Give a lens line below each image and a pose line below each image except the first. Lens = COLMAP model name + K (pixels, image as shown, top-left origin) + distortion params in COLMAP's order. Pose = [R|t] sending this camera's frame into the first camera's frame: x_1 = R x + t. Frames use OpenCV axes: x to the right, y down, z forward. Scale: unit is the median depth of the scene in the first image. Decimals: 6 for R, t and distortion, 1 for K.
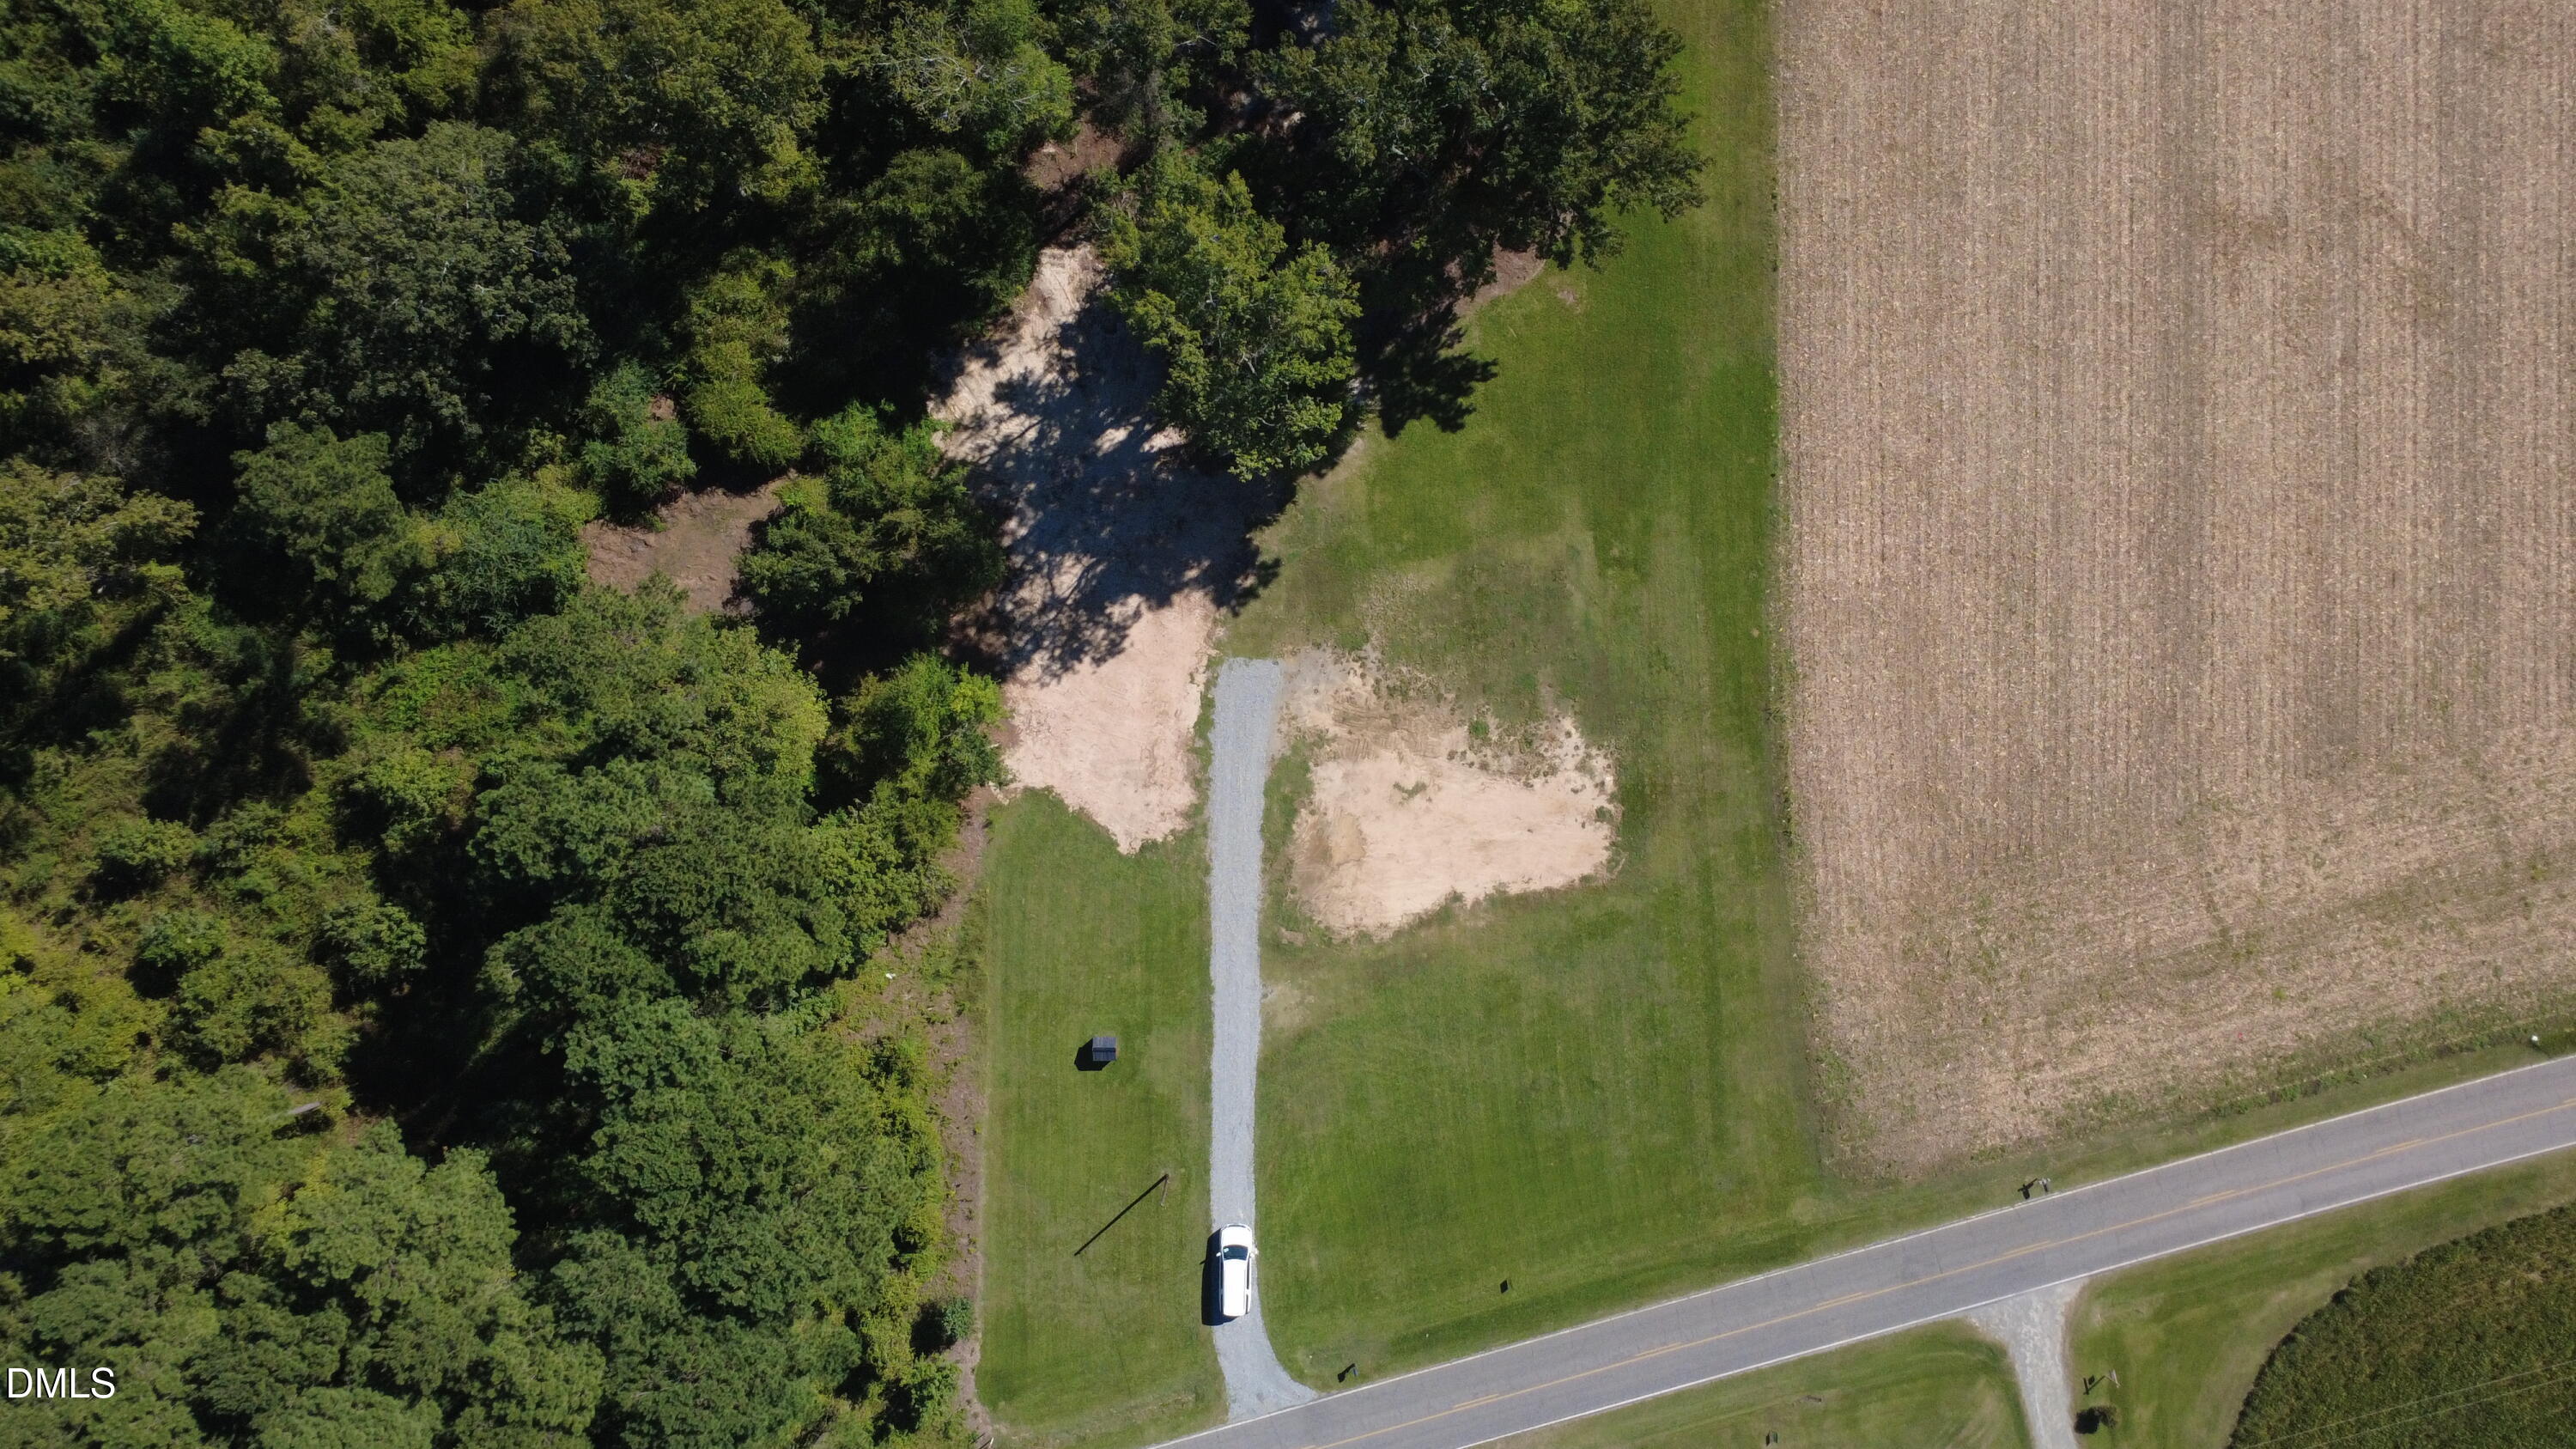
lens RADIAL K [[1861.0, 0, 1296.9], [0, 1861.0, 722.2], [0, 0, 1]] dist [0.001136, 0.002744]
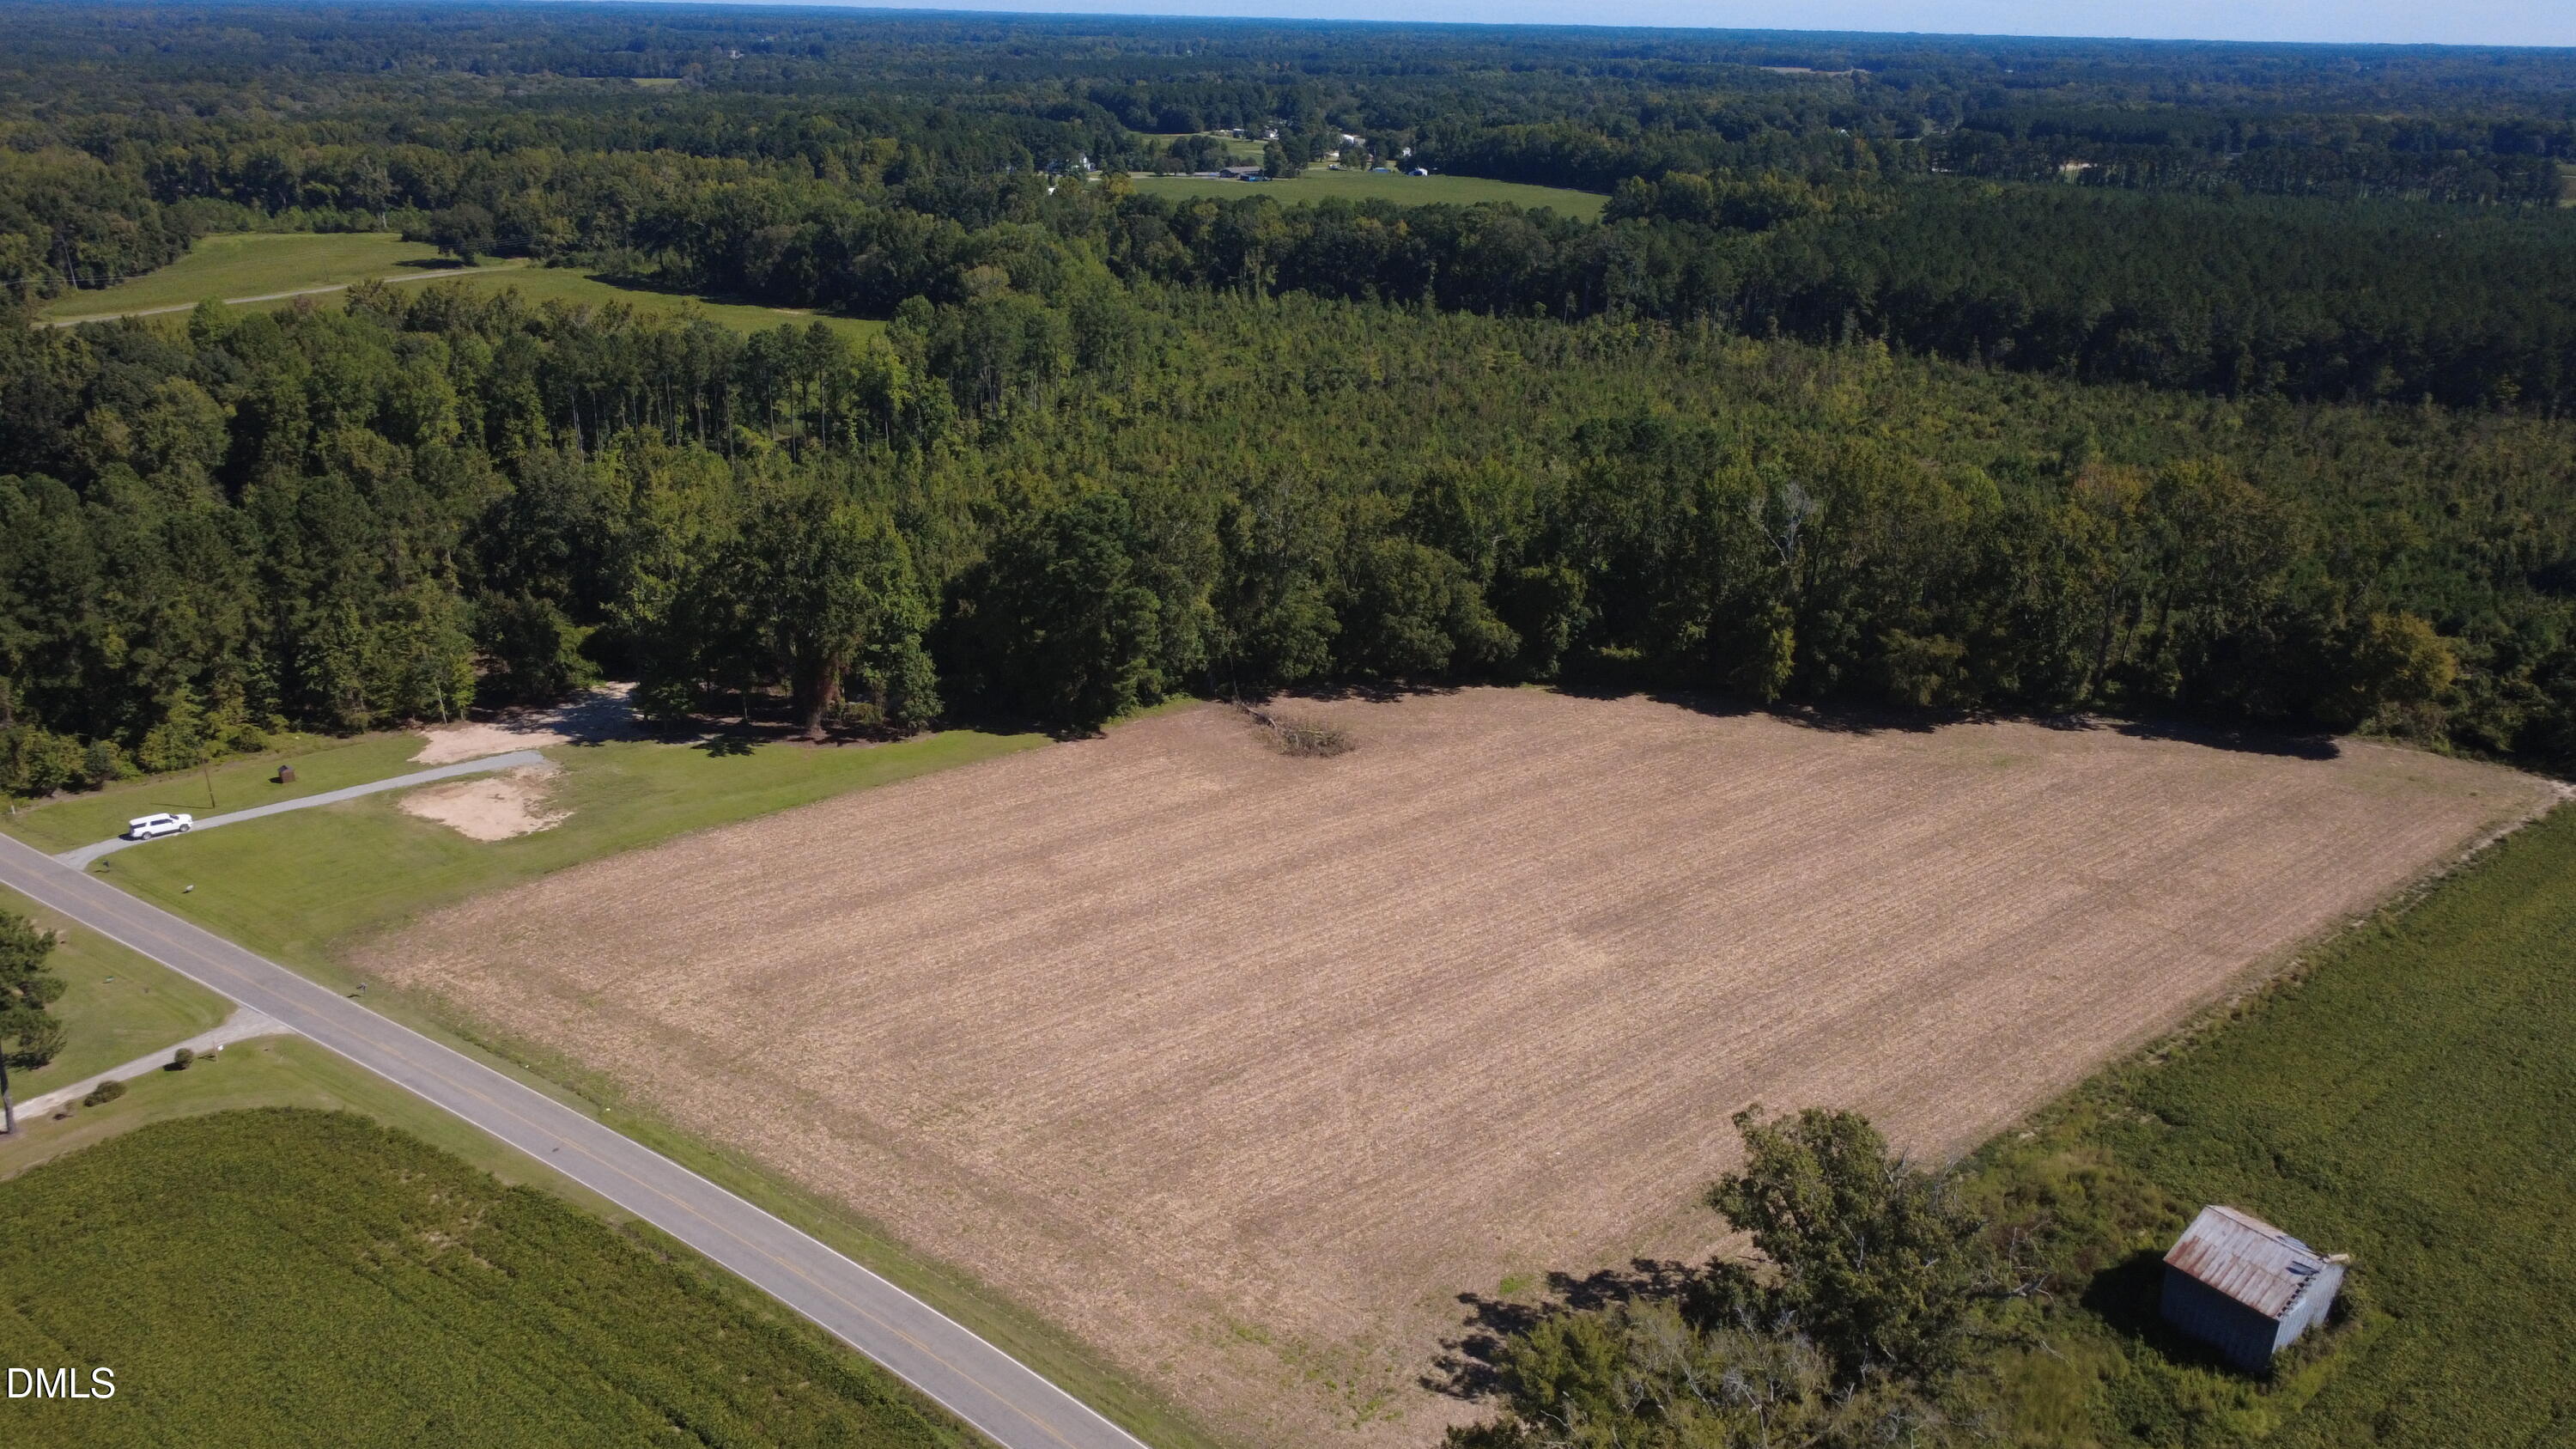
lens RADIAL K [[1861.0, 0, 1291.1], [0, 1861.0, 725.3], [0, 0, 1]] dist [0.001136, 0.002744]
pose [[0.649510, 0.272982, -0.709660, 1.739111], [-0.760346, 0.237192, -0.604660, 0.502920], [0.003264, 0.932320, 0.361620, 0.321907]]
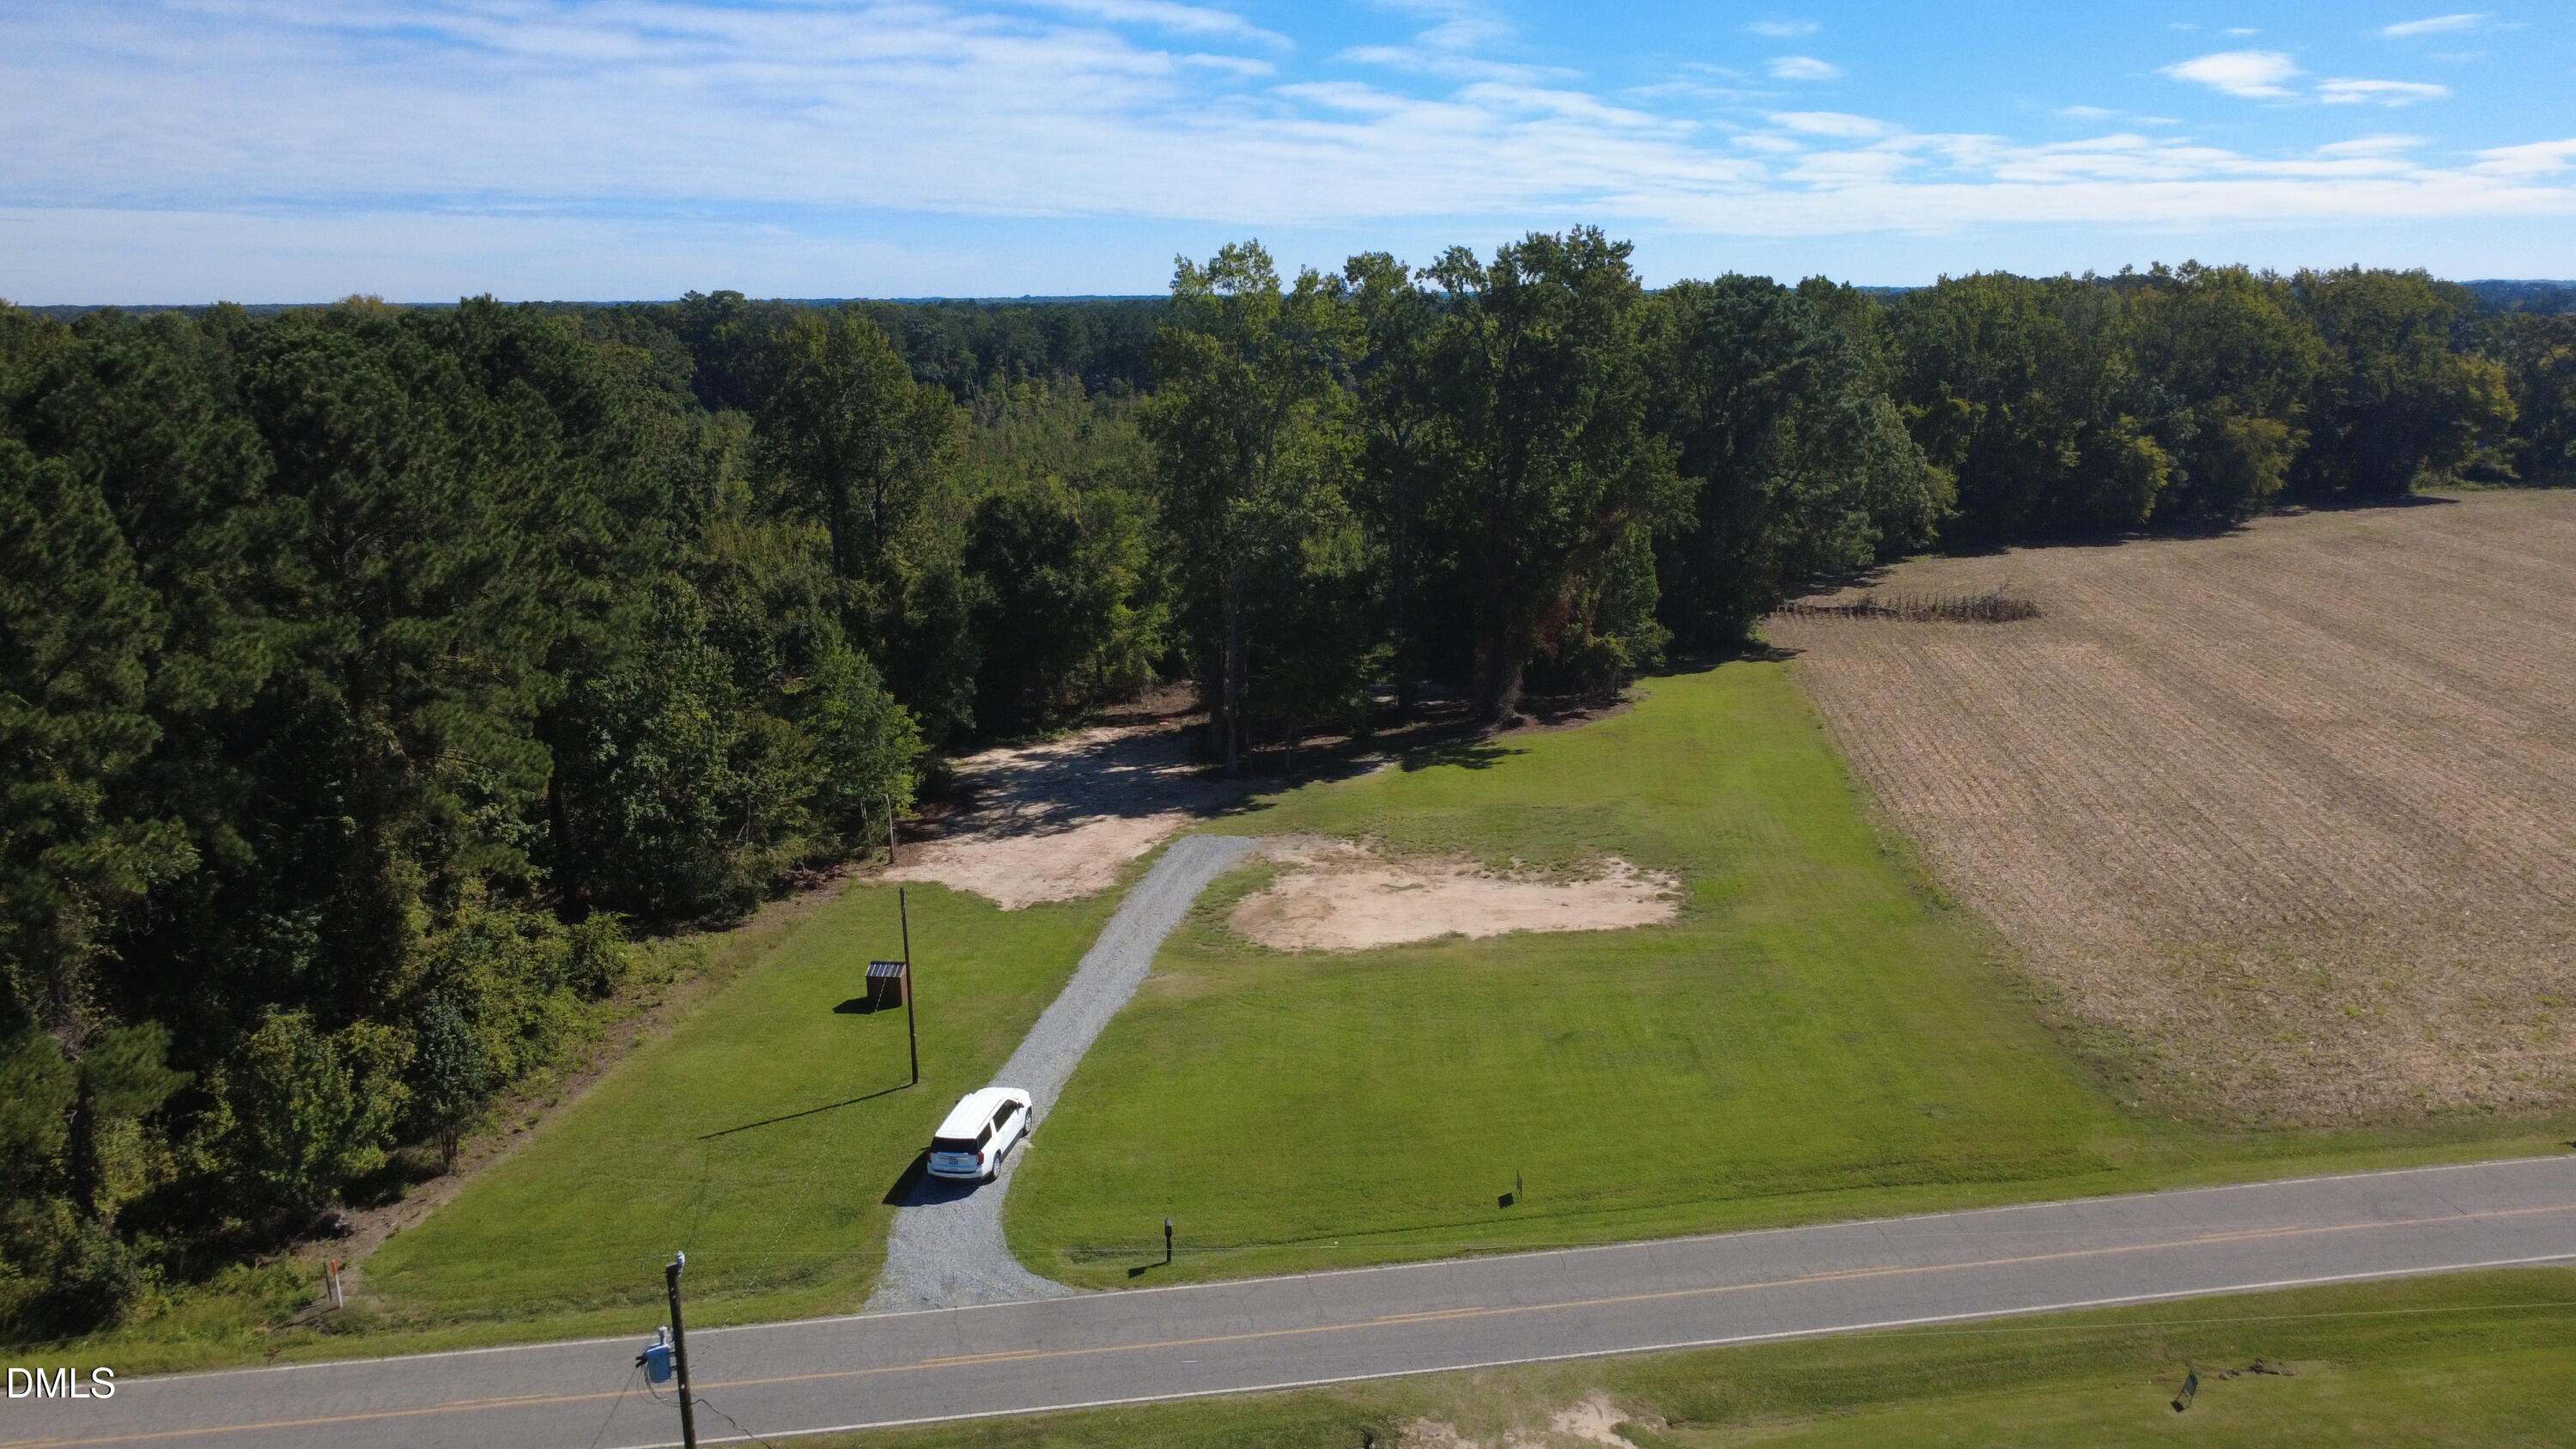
lens RADIAL K [[1861.0, 0, 1290.8], [0, 1861.0, 730.8], [0, 0, 1]] dist [0.001136, 0.002744]
pose [[0.989270, 0.011459, -0.145650, 0.124626], [-0.143946, 0.246994, -0.958266, 0.741620], [0.024994, 0.968949, 0.245993, 0.758416]]
